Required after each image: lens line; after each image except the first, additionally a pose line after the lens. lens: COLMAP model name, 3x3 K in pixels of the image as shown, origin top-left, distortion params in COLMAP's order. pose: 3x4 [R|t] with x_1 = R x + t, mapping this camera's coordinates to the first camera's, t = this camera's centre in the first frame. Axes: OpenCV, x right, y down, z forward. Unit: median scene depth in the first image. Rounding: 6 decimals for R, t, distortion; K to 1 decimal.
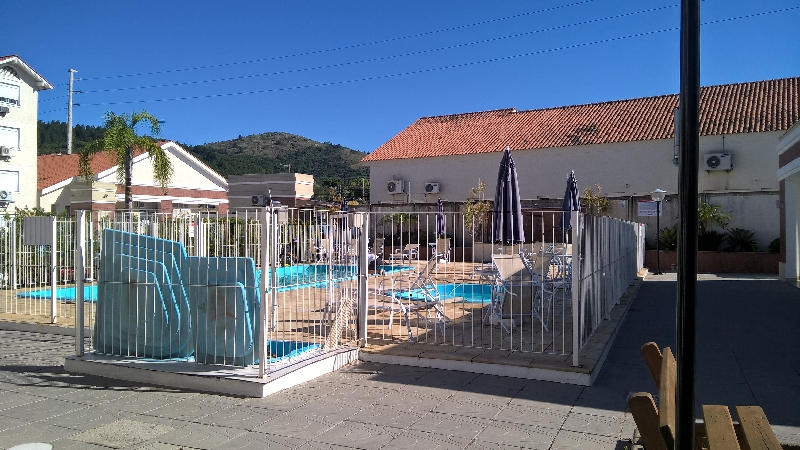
lens RADIAL K [[639.3, 0, 400.0], [0, 639.3, 225.0], [0, 0, 1]] dist [0.100059, -0.151557]
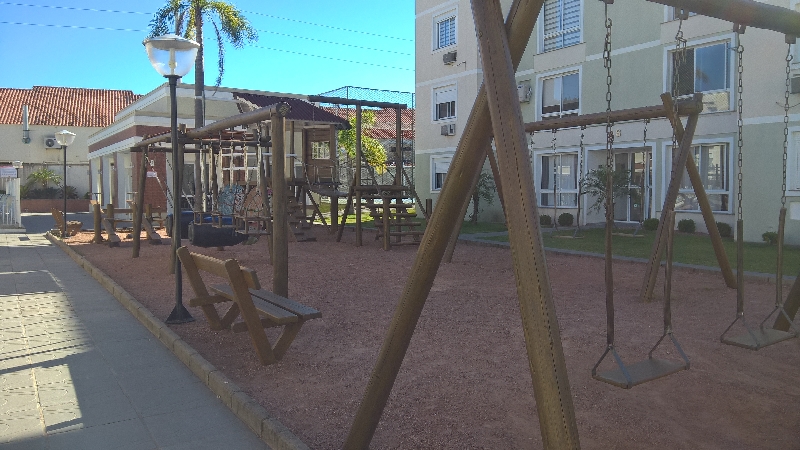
lens RADIAL K [[639.3, 0, 400.0], [0, 639.3, 225.0], [0, 0, 1]] dist [0.100059, -0.151557]
pose [[0.577886, -0.043955, 0.814933, -0.333393], [-0.017063, 0.997680, 0.065912, -0.017377], [-0.815939, -0.051995, 0.575795, -0.637393]]
